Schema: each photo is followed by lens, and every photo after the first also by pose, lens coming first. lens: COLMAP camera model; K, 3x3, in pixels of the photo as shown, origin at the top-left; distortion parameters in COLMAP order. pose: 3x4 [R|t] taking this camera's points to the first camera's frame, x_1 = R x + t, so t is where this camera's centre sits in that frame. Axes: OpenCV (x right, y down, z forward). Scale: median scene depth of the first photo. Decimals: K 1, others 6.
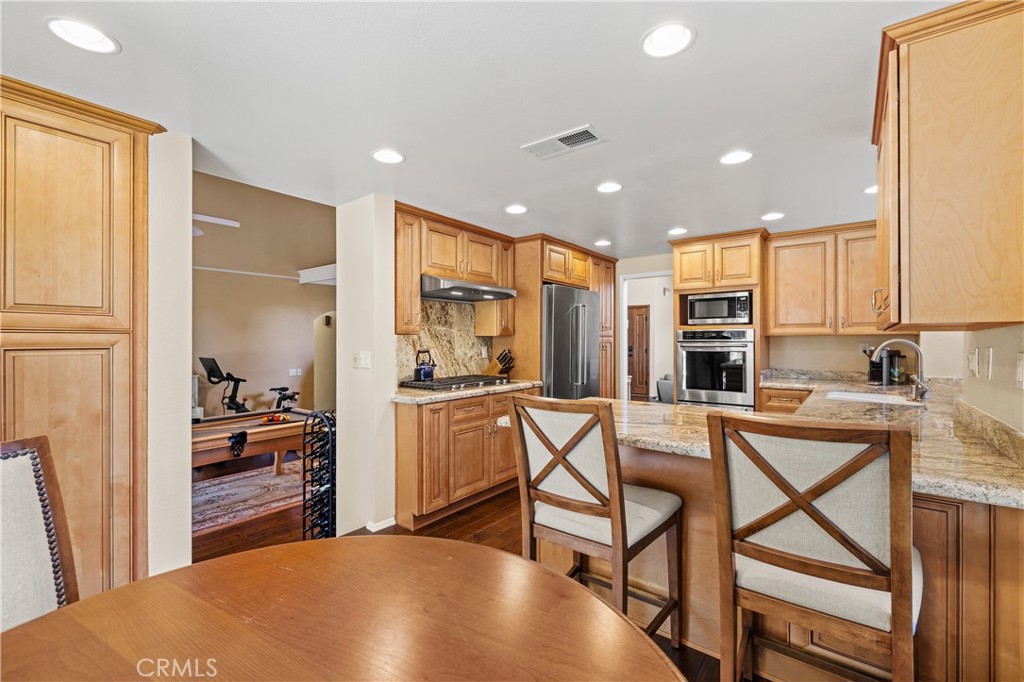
lens RADIAL K [[432.3, 0, 512.0], [0, 432.3, 341.0], [0, 0, 1]] dist [0.001379, 0.000286]
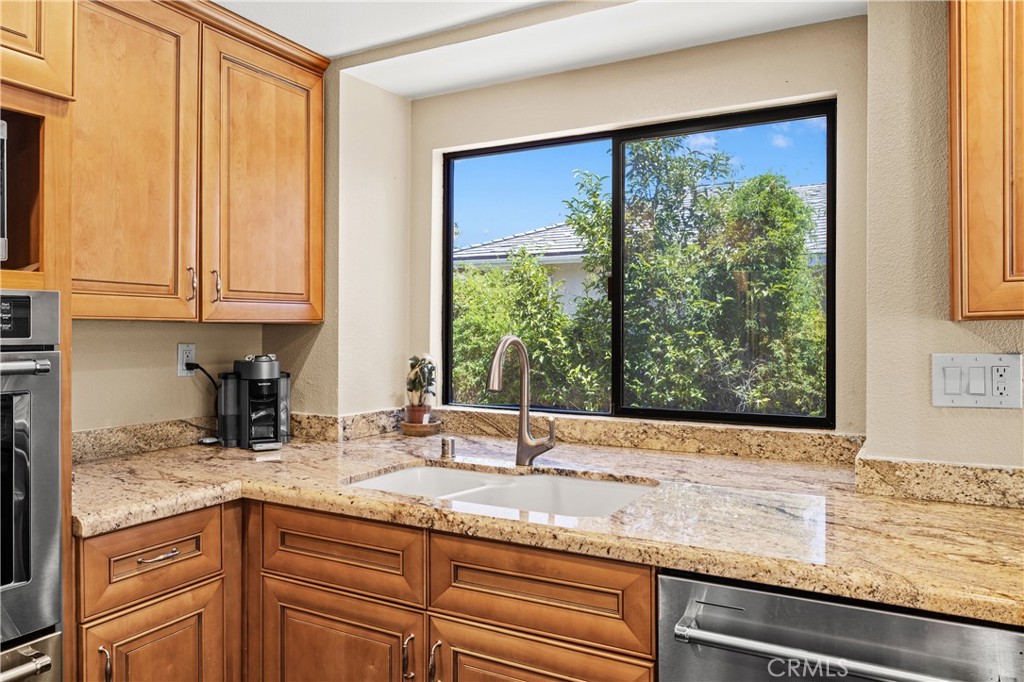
lens RADIAL K [[721.5, 0, 512.0], [0, 721.5, 341.0], [0, 0, 1]] dist [-0.001310, -0.000944]
pose [[-0.160795, -0.010337, 0.986934, 0.141428], [0.004663, 0.999926, 0.011233, -0.004696], [-0.986977, 0.006408, -0.160735, 0.810698]]
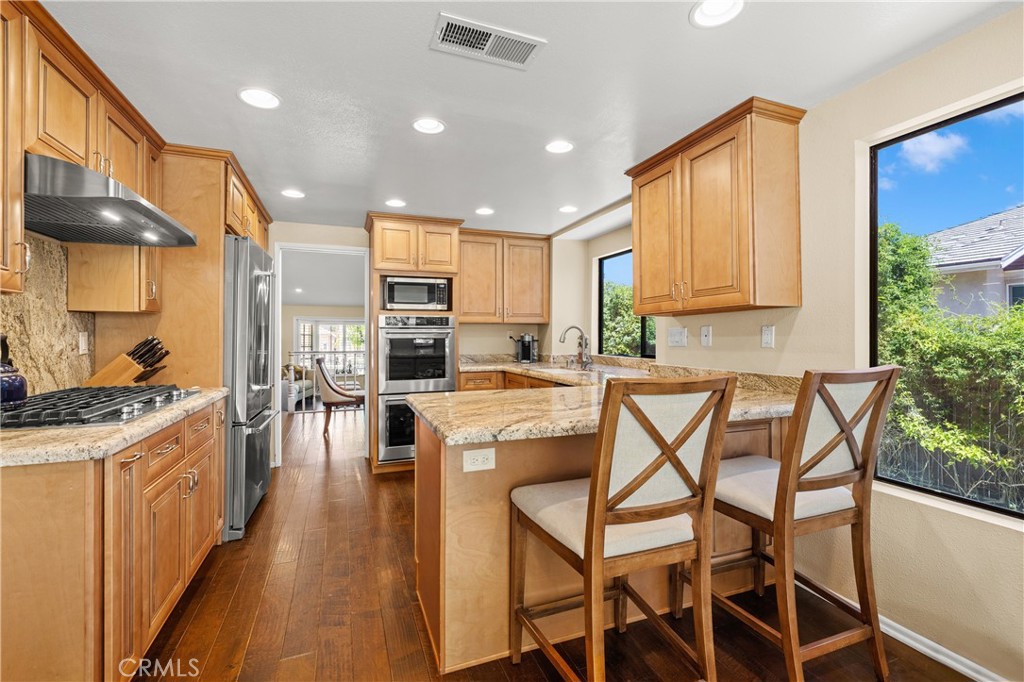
lens RADIAL K [[450.0, 0, 512.0], [0, 450.0, 341.0], [0, 0, 1]] dist [-0.023490, 0.000394]
pose [[0.516265, -0.007994, 0.856392, -0.283225], [0.003690, 0.999968, 0.007110, 0.024159], [-0.856421, -0.000511, 0.516278, 0.325556]]
